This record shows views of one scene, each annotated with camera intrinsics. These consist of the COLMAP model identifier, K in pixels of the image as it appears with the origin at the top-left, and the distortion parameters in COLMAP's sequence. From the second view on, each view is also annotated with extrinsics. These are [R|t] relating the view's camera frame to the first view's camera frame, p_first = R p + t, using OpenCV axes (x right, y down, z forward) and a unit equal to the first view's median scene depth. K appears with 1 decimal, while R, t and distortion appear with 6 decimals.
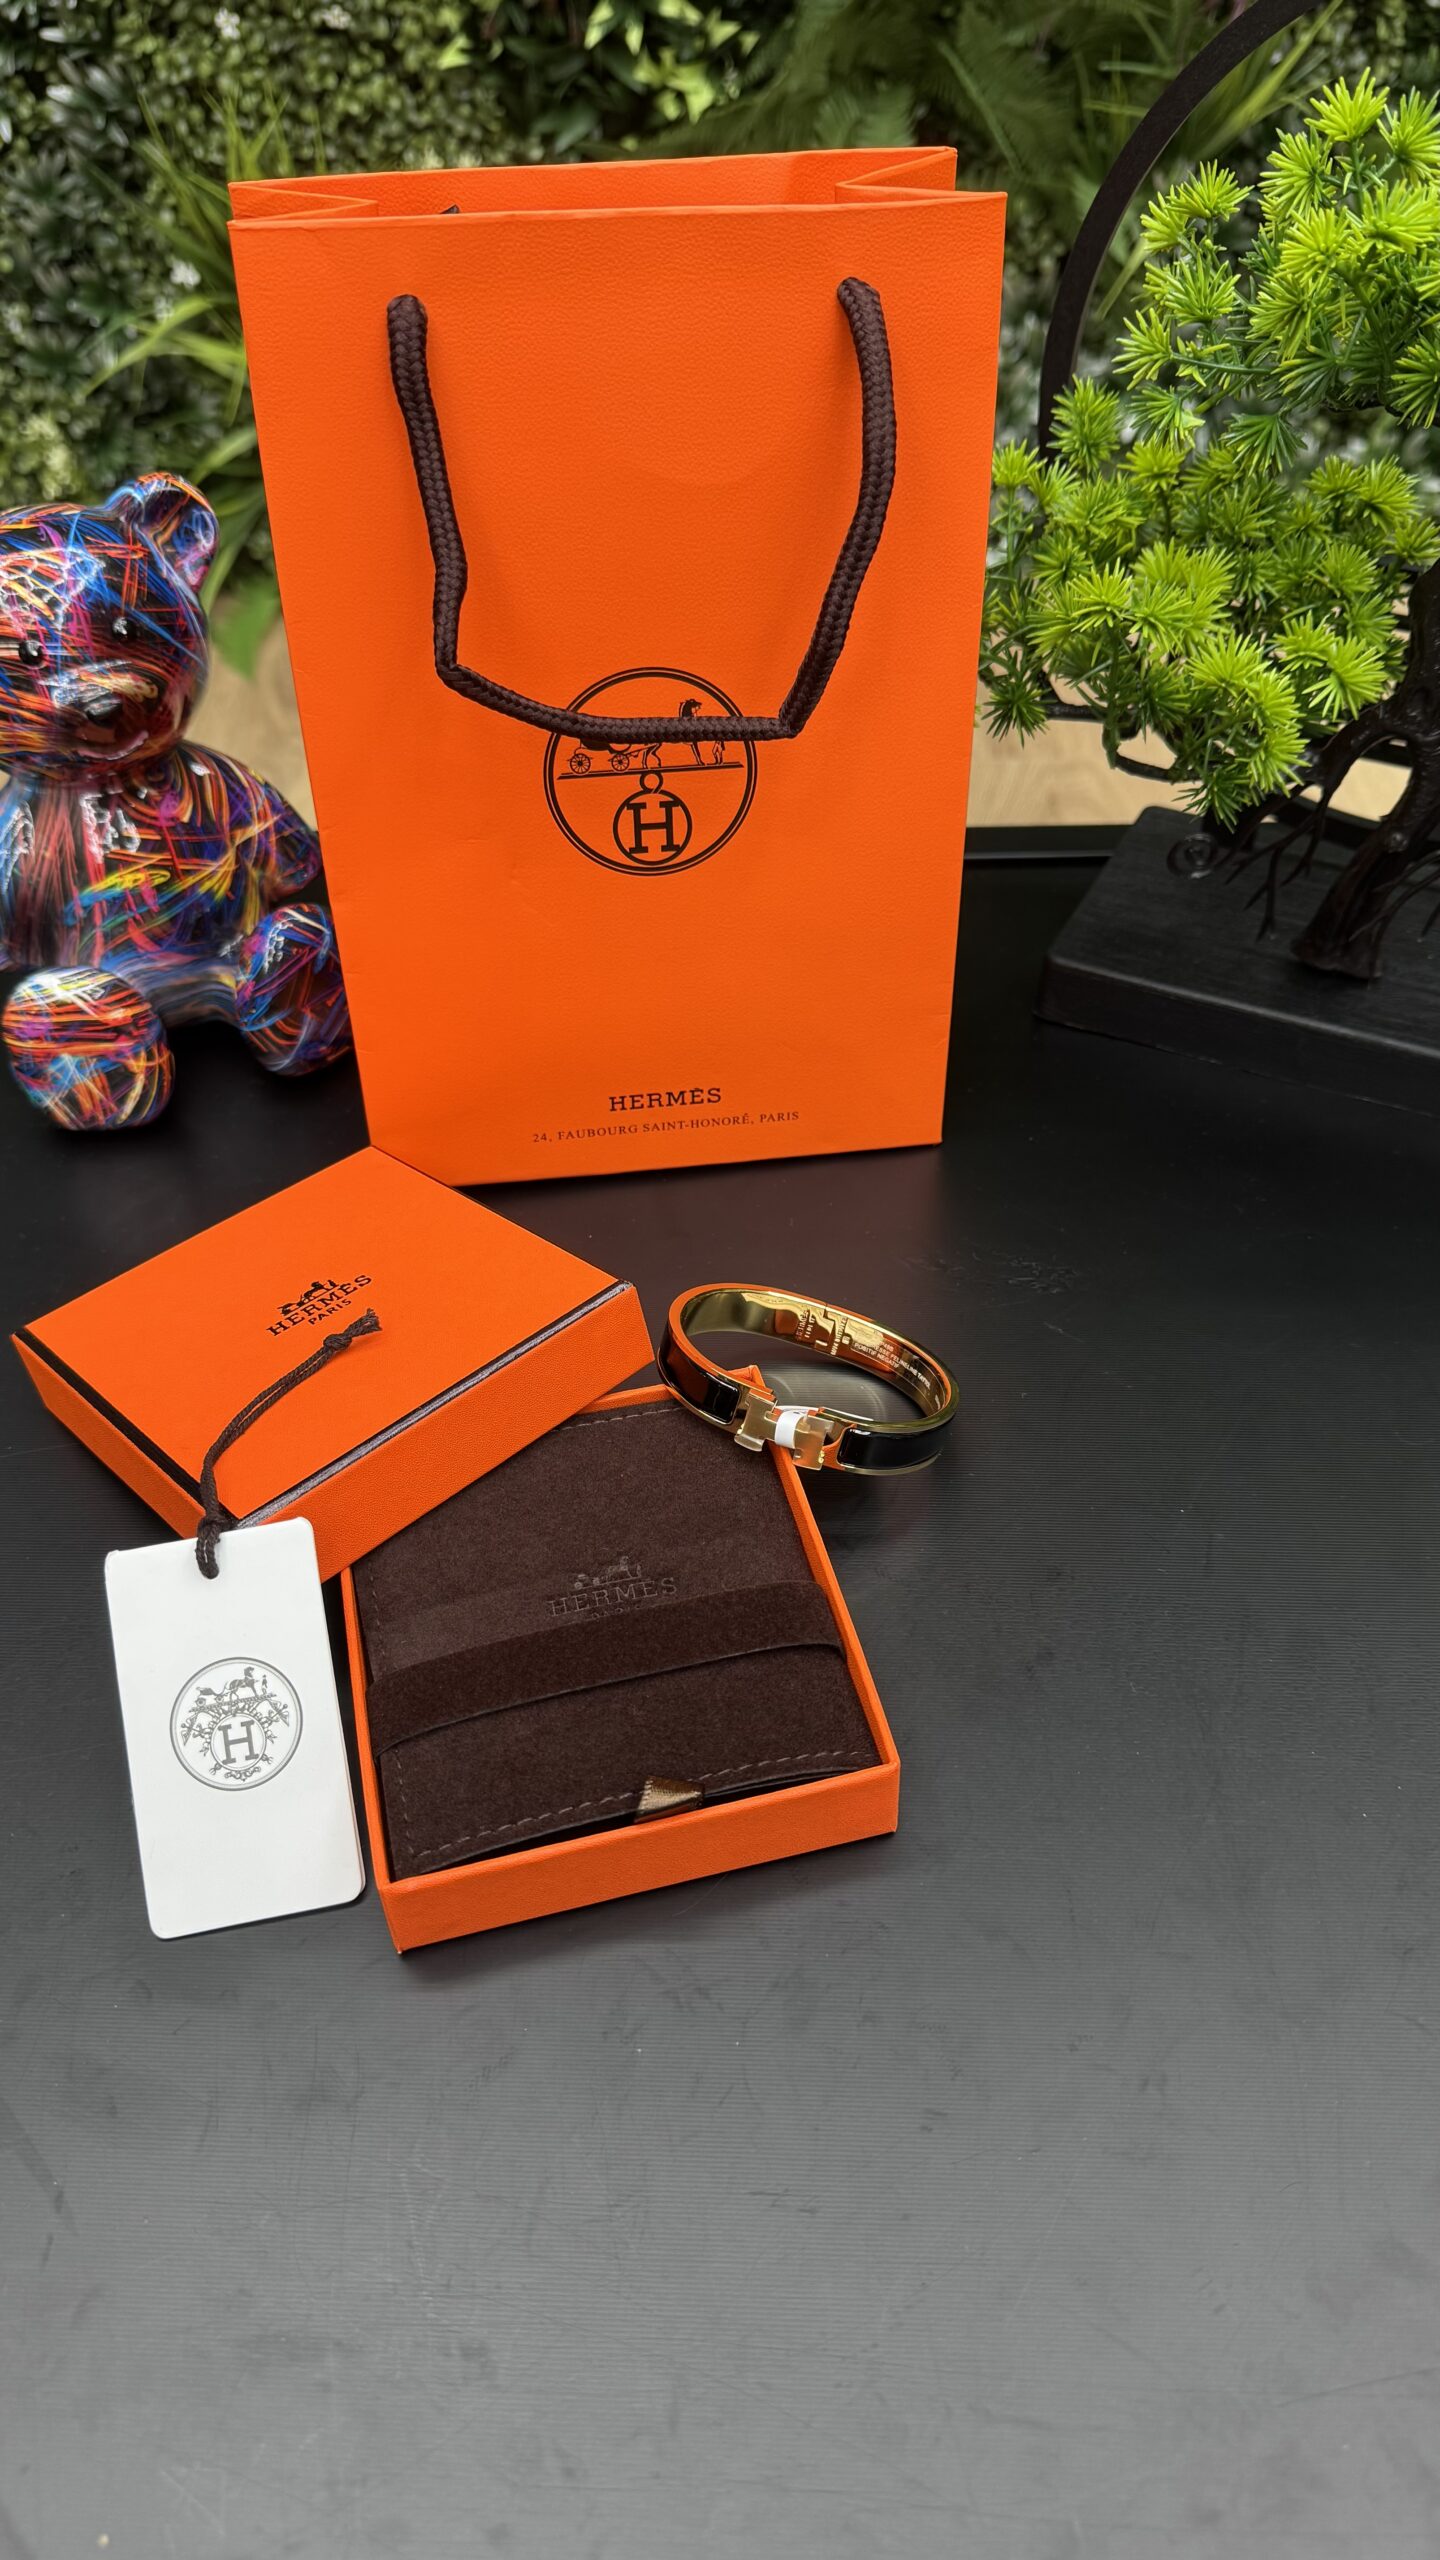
lens RADIAL K [[1857.9, 0, 720.0], [0, 1857.9, 1280.0], [0, 0, 1]] dist [0.047596, -0.093339]
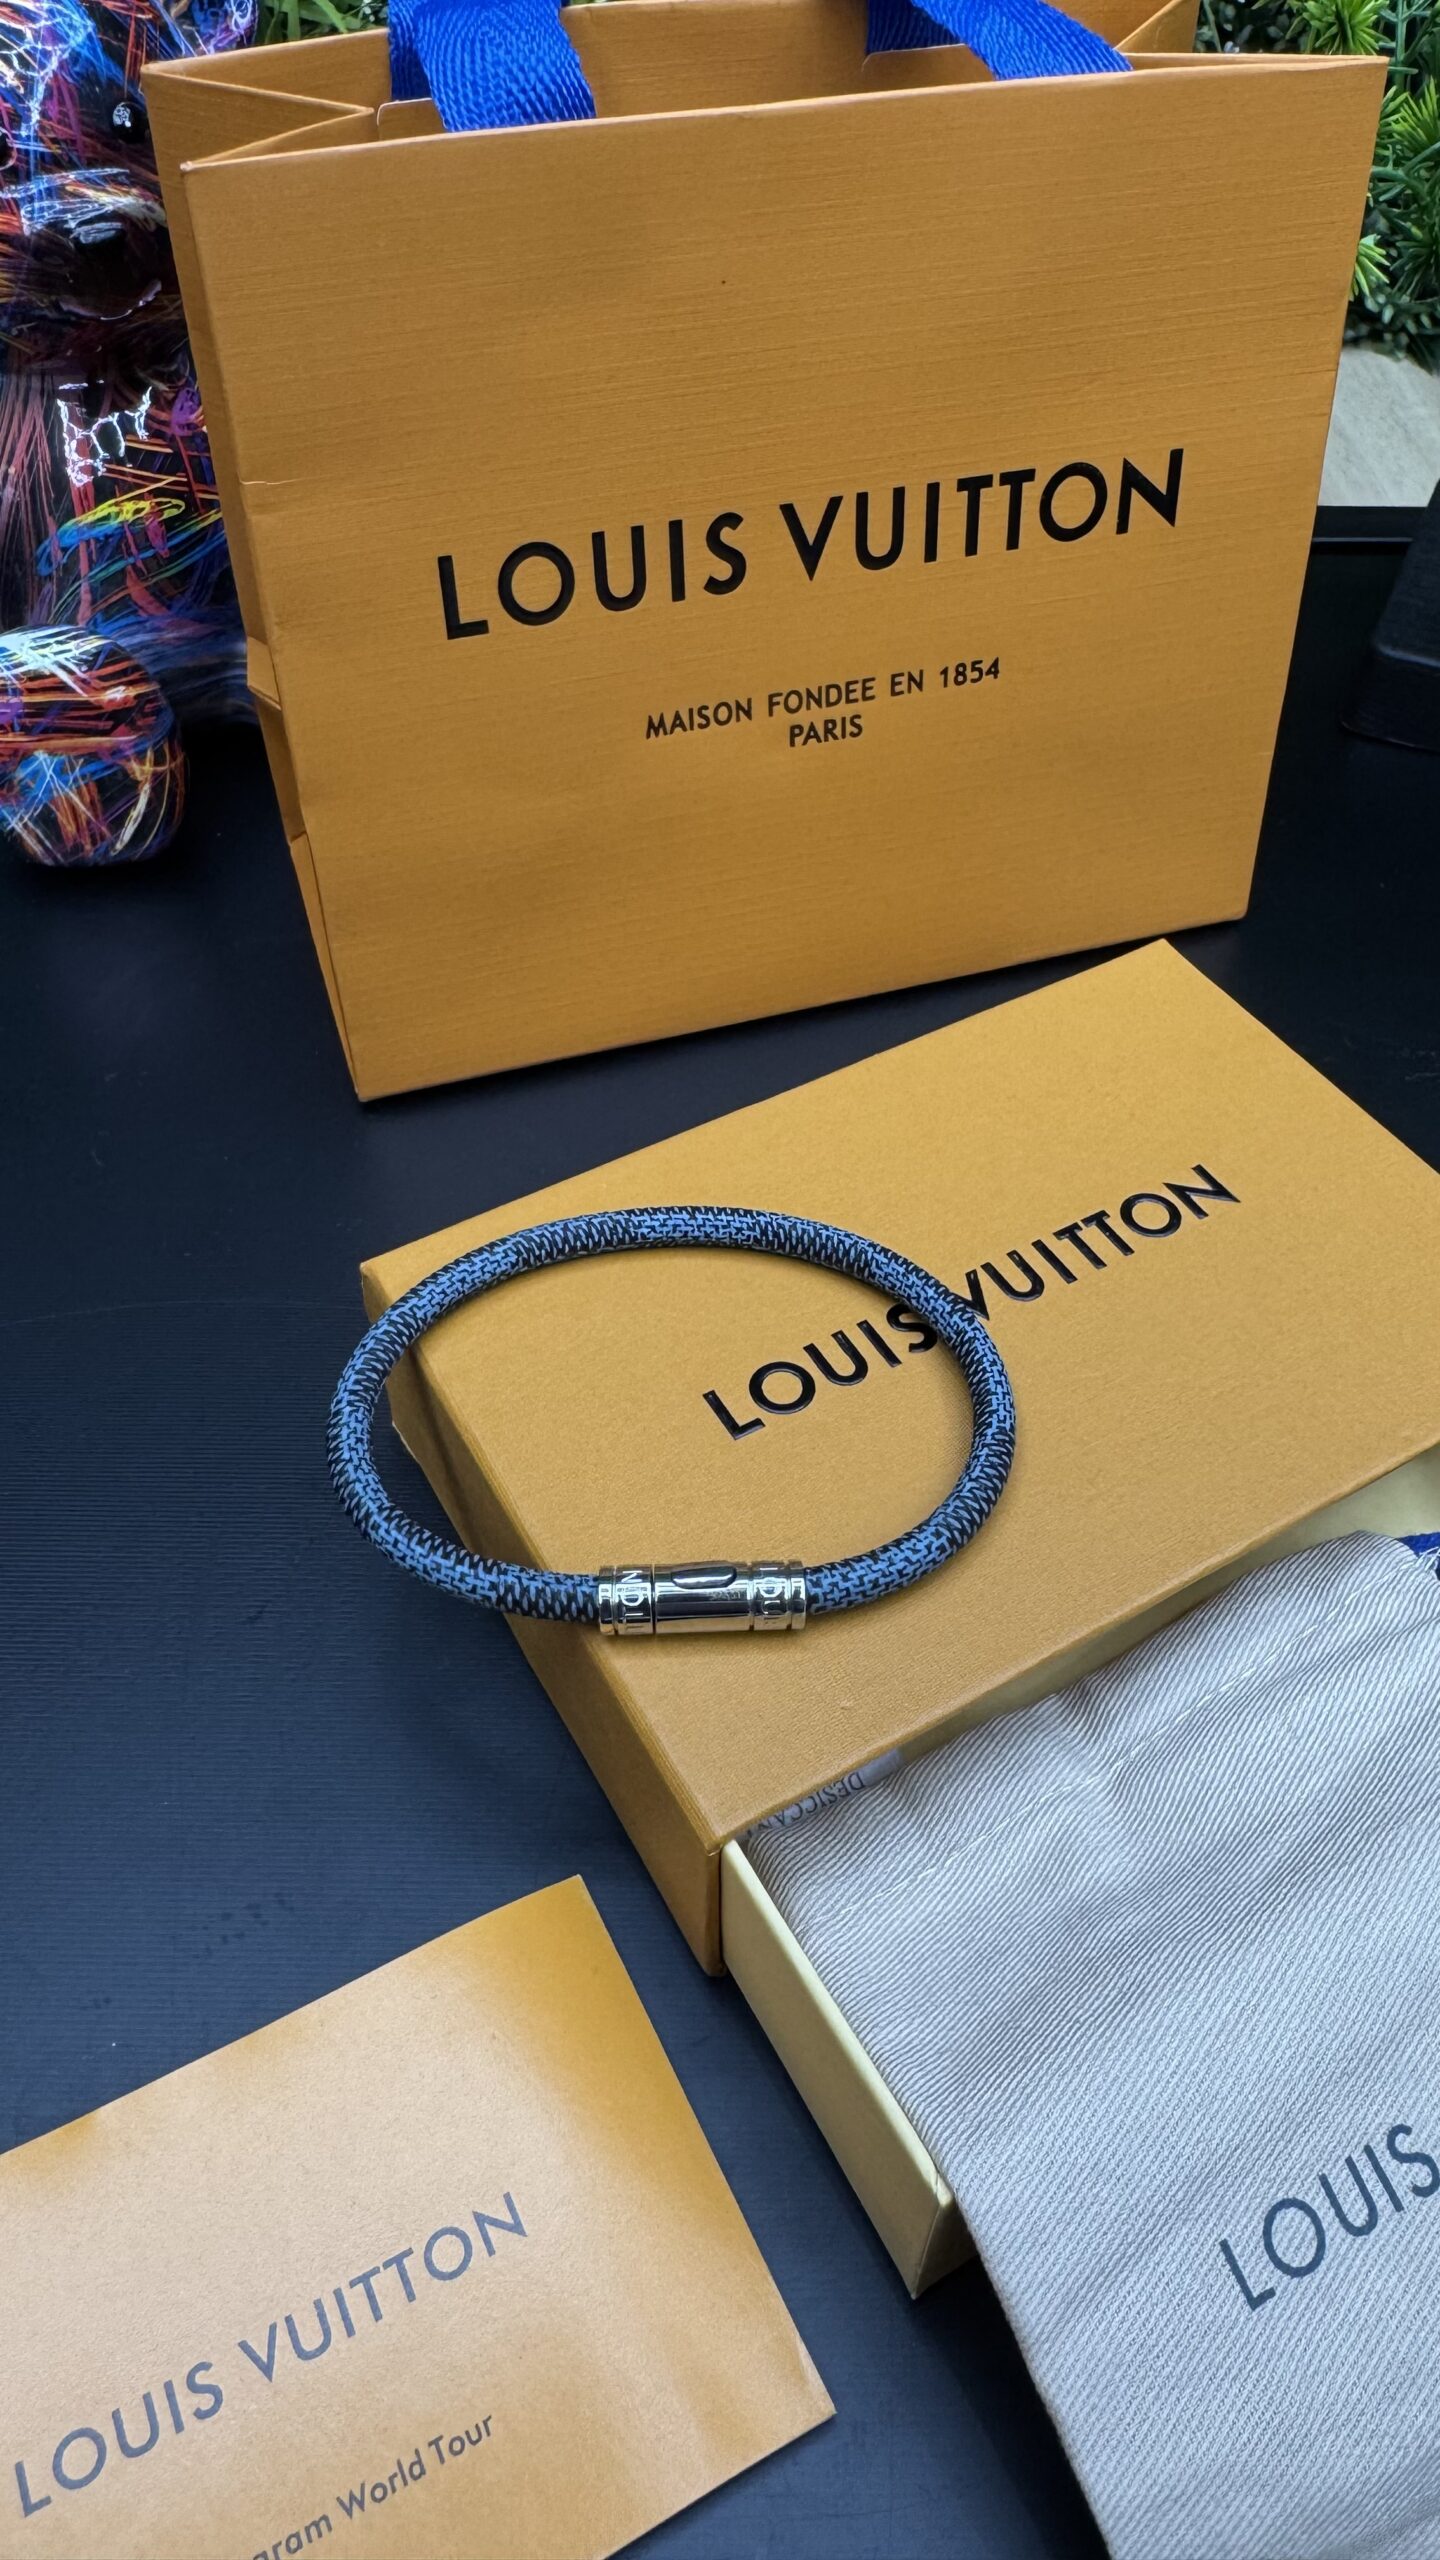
lens RADIAL K [[1837.2, 0, 716.5], [0, 1837.2, 1162.5], [0, 0, 1]] dist [-0.003472, 0.005755]
pose [[0.999090, 0.002337, 0.042587, -0.123699], [-0.003591, 0.999561, 0.029394, 0.011748], [-0.042500, -0.029520, 0.998660, 0.290686]]
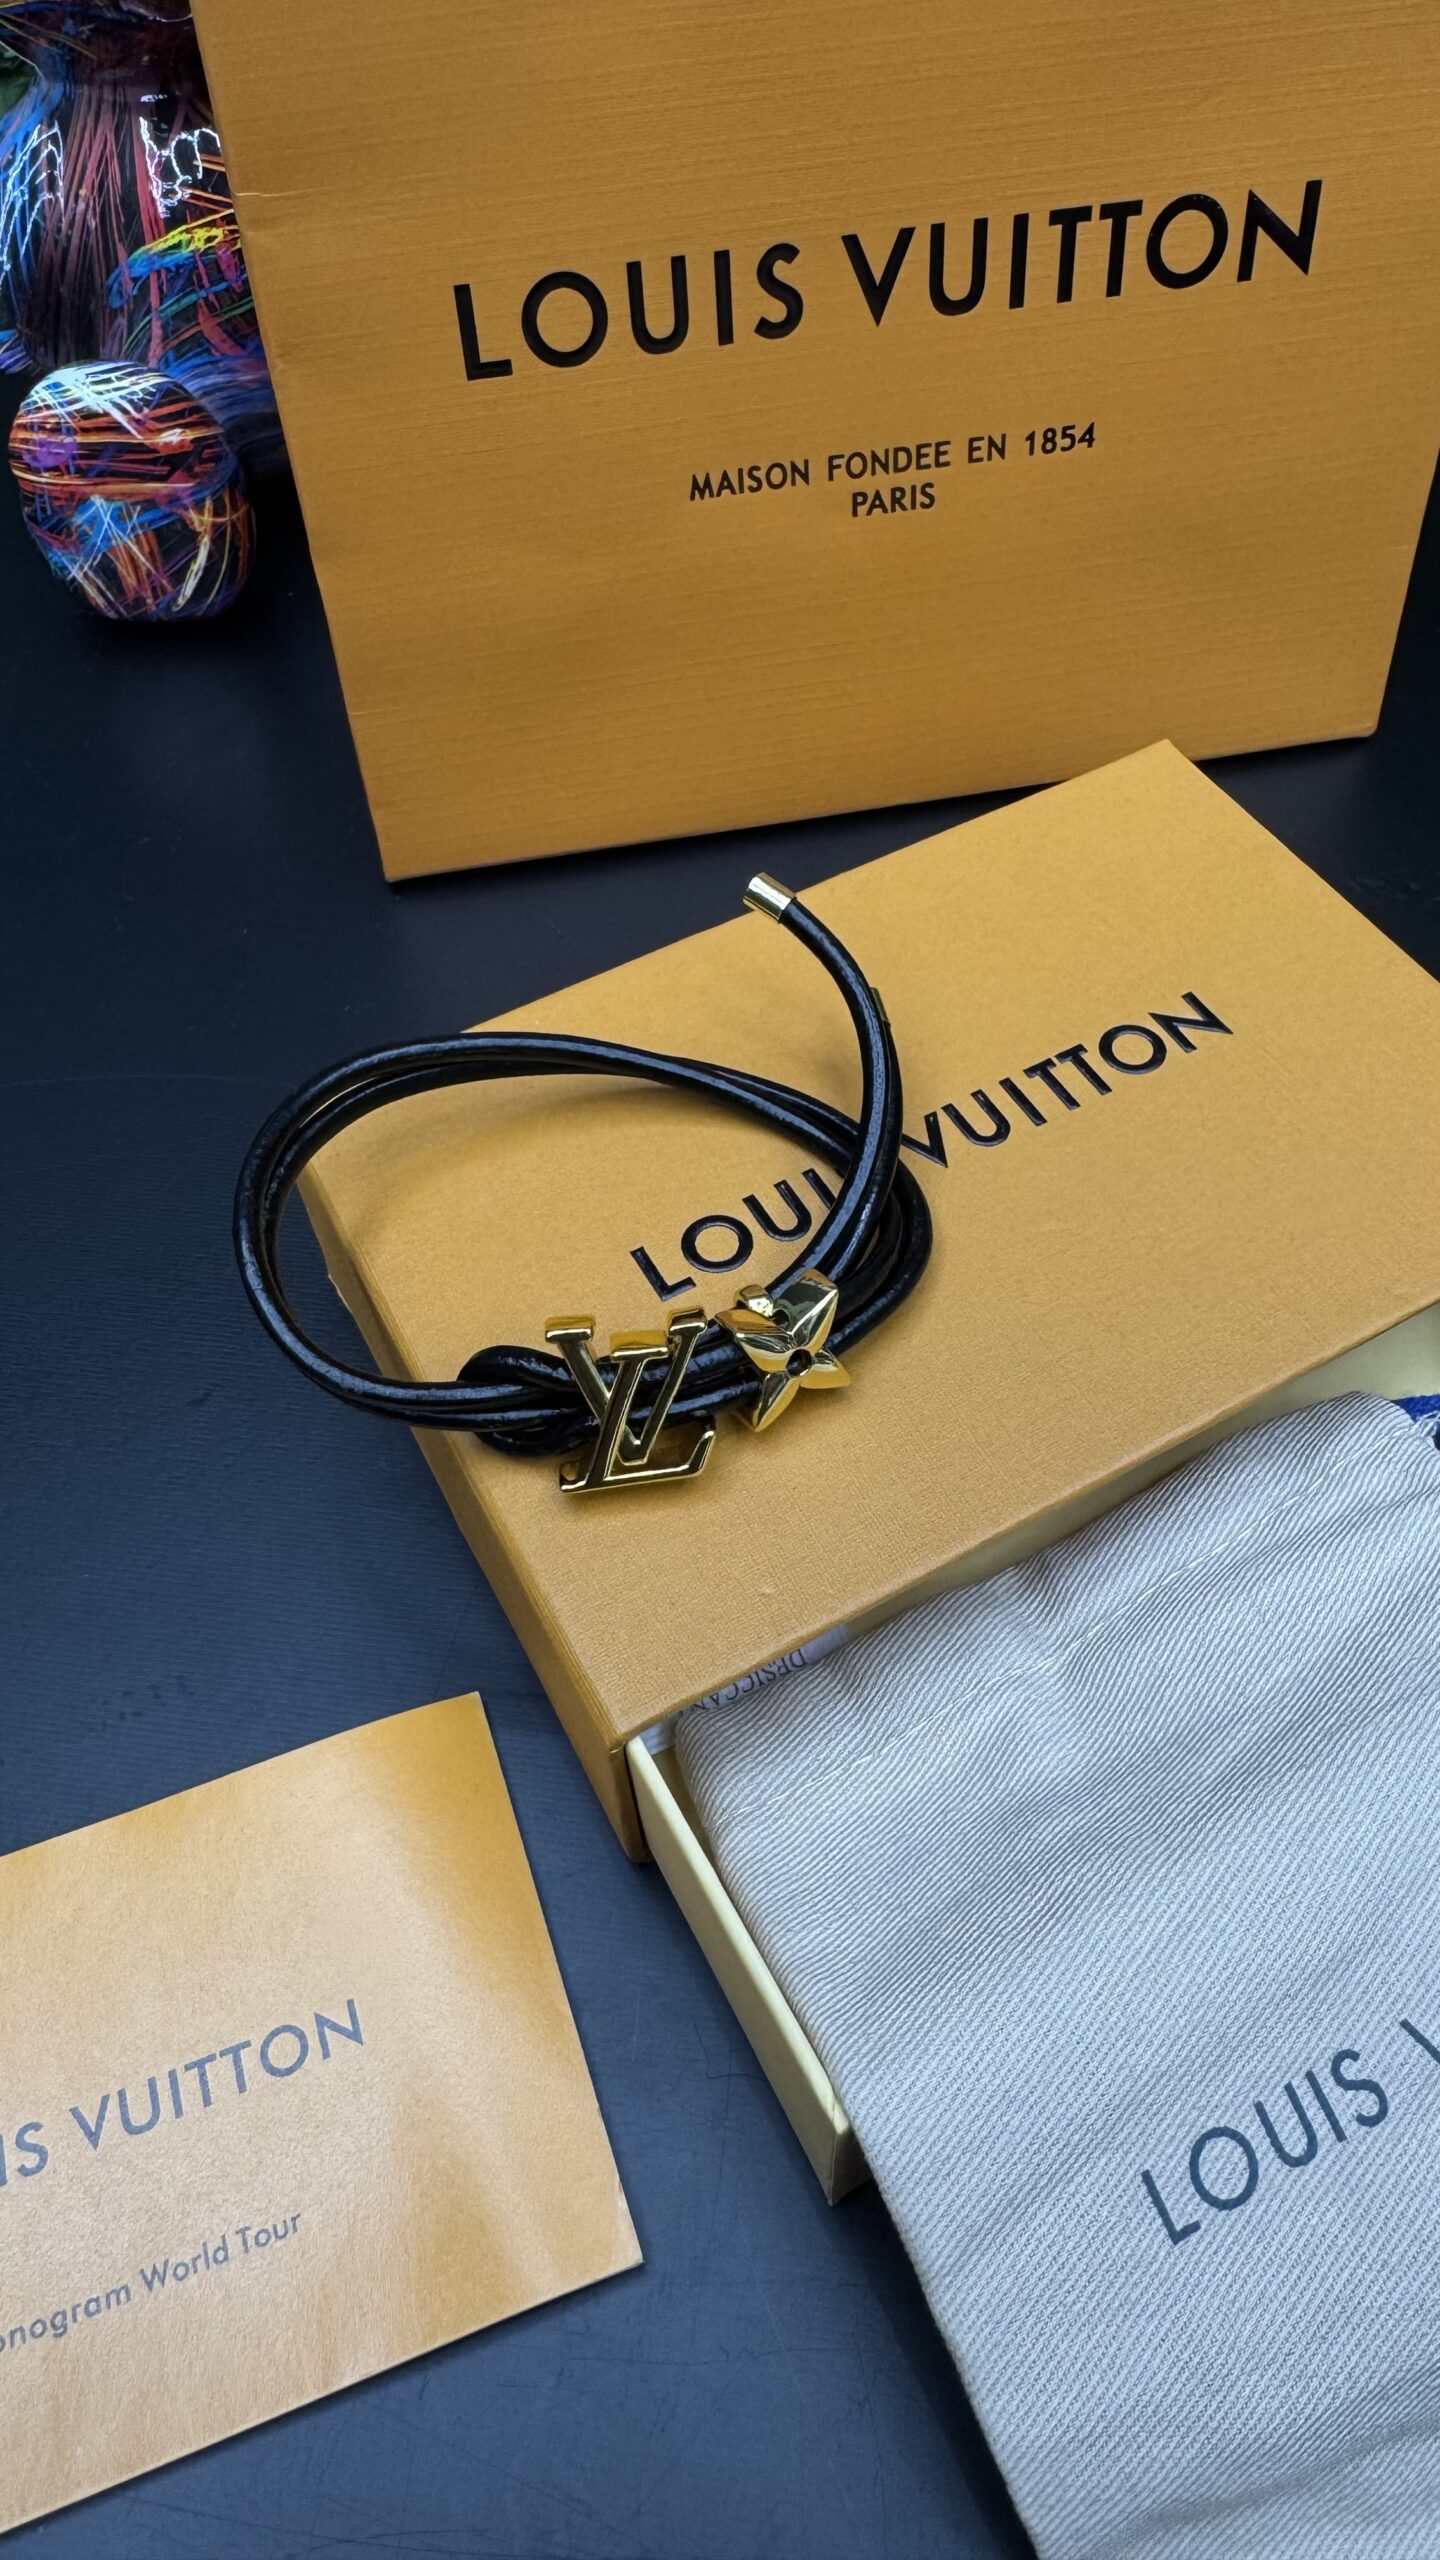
lens RADIAL K [[1842.8, 0, 710.7], [0, 1842.8, 1151.0], [0, 0, 1]] dist [-0.001160, 0.002225]
pose [[0.994613, 0.074464, -0.072117, -0.062636], [-0.064496, 0.989169, 0.131853, 0.010906], [0.081154, -0.126491, 0.988643, 0.322567]]
